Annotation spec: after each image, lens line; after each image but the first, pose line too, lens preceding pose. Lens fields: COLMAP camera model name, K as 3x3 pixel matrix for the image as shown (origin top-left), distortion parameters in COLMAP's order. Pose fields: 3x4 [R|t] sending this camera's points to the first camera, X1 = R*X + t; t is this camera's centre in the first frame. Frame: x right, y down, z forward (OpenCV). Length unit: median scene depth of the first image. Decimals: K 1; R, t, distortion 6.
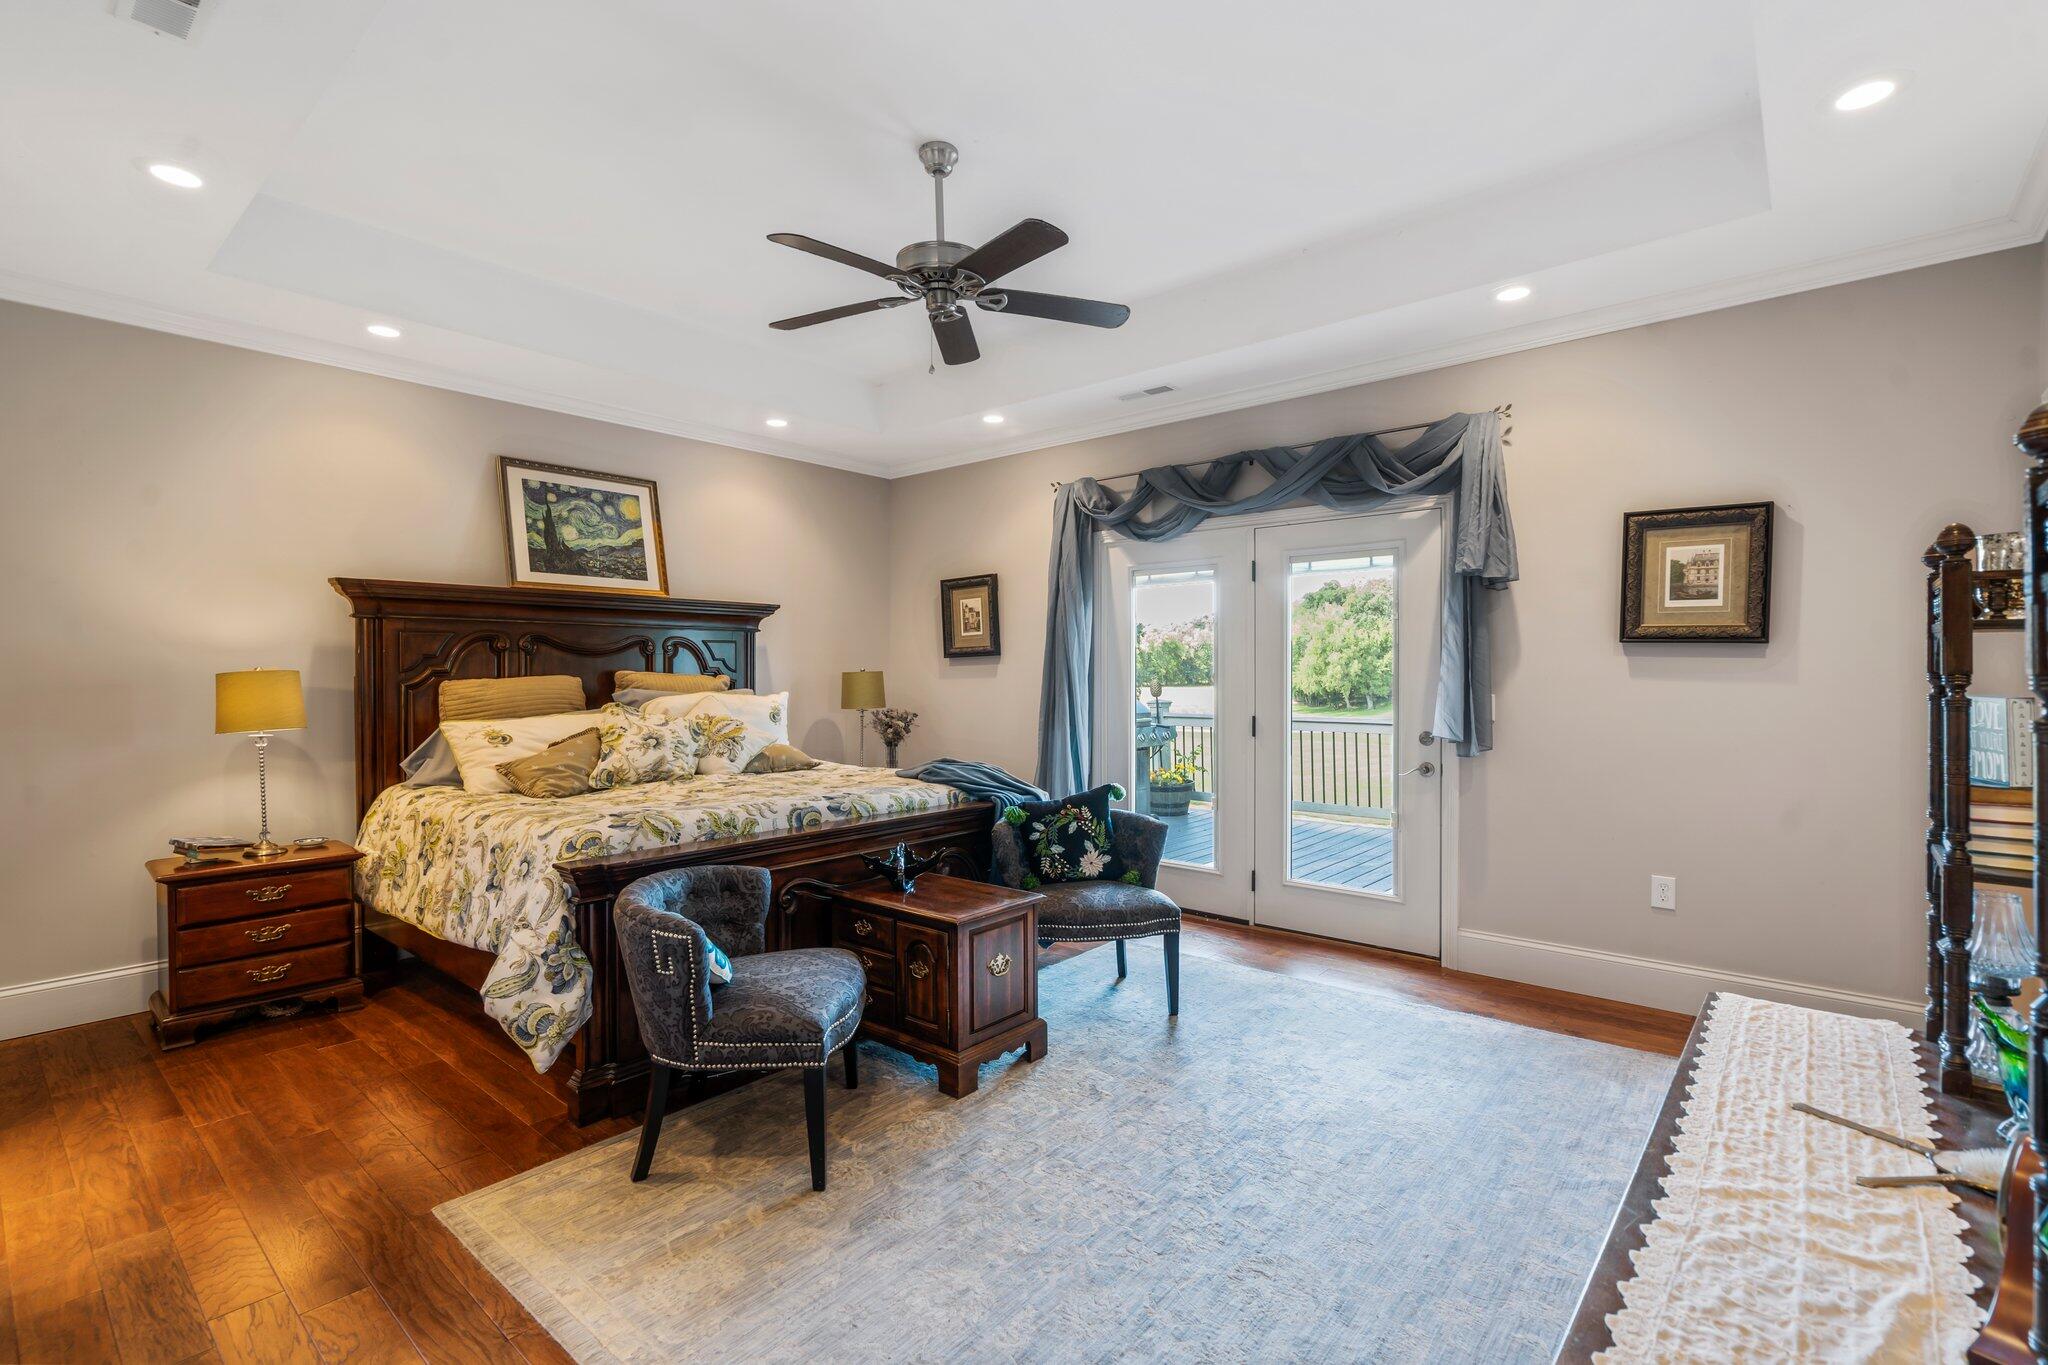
lens RADIAL K [[942.0, 0, 1025.7], [0, 942.0, 680.7], [0, 0, 1]] dist [-0.004751, 0.000249]
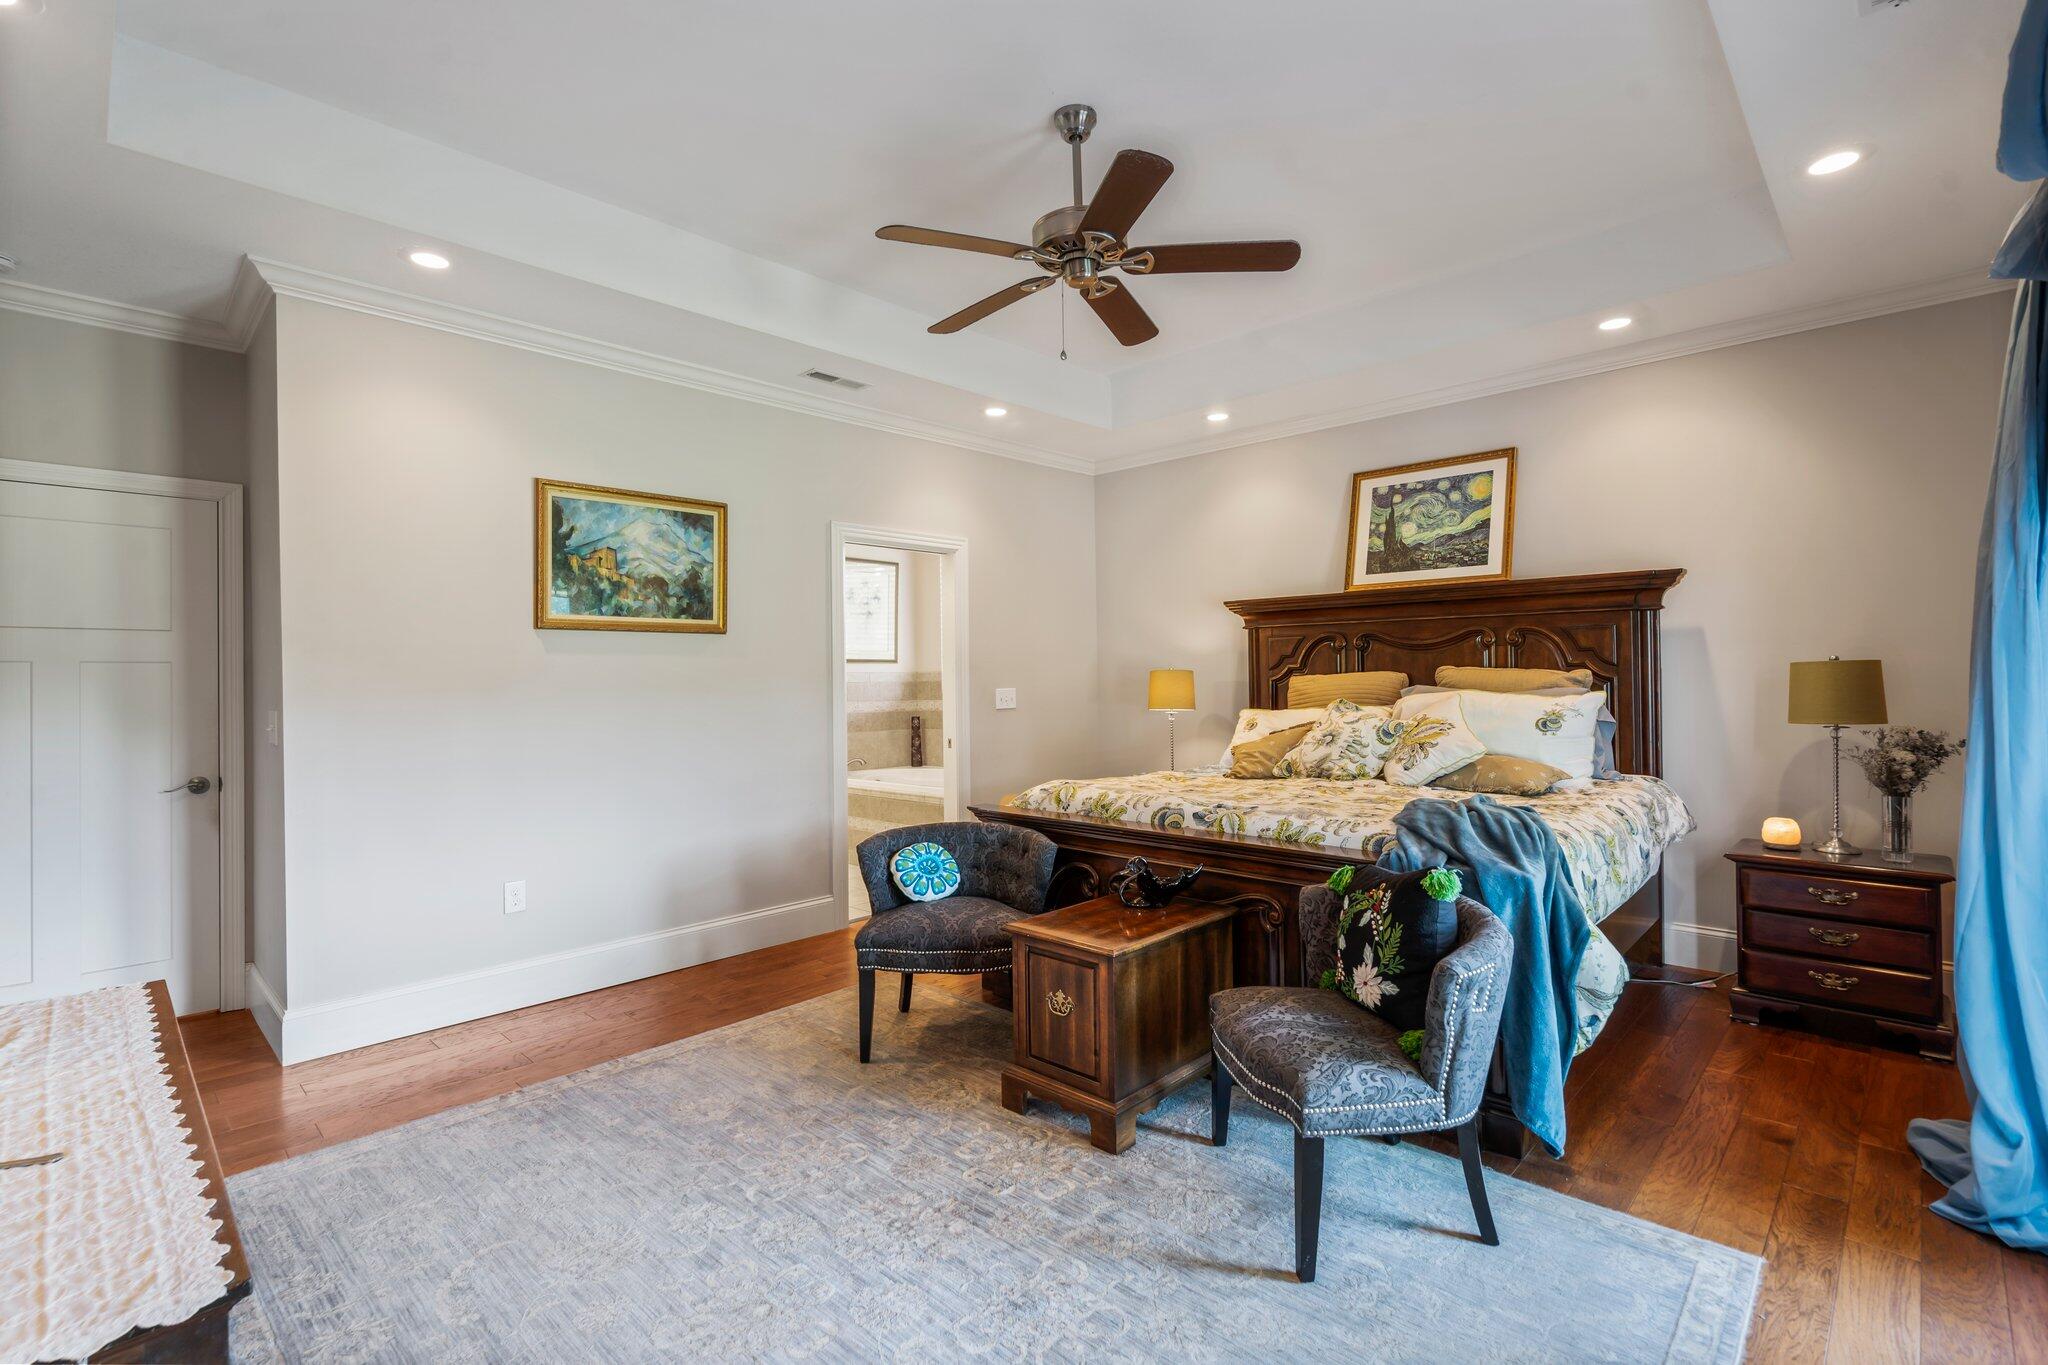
lens RADIAL K [[942.0, 0, 1025.3], [0, 942.0, 673.1], [0, 0, 1]] dist [-0.004751, 0.000249]
pose [[-0.065383, -0.000162, -0.997860, 0.569983], [0.004035, 0.999992, -0.000426, -0.005100], [0.997852, -0.004054, -0.065381, 0.683060]]
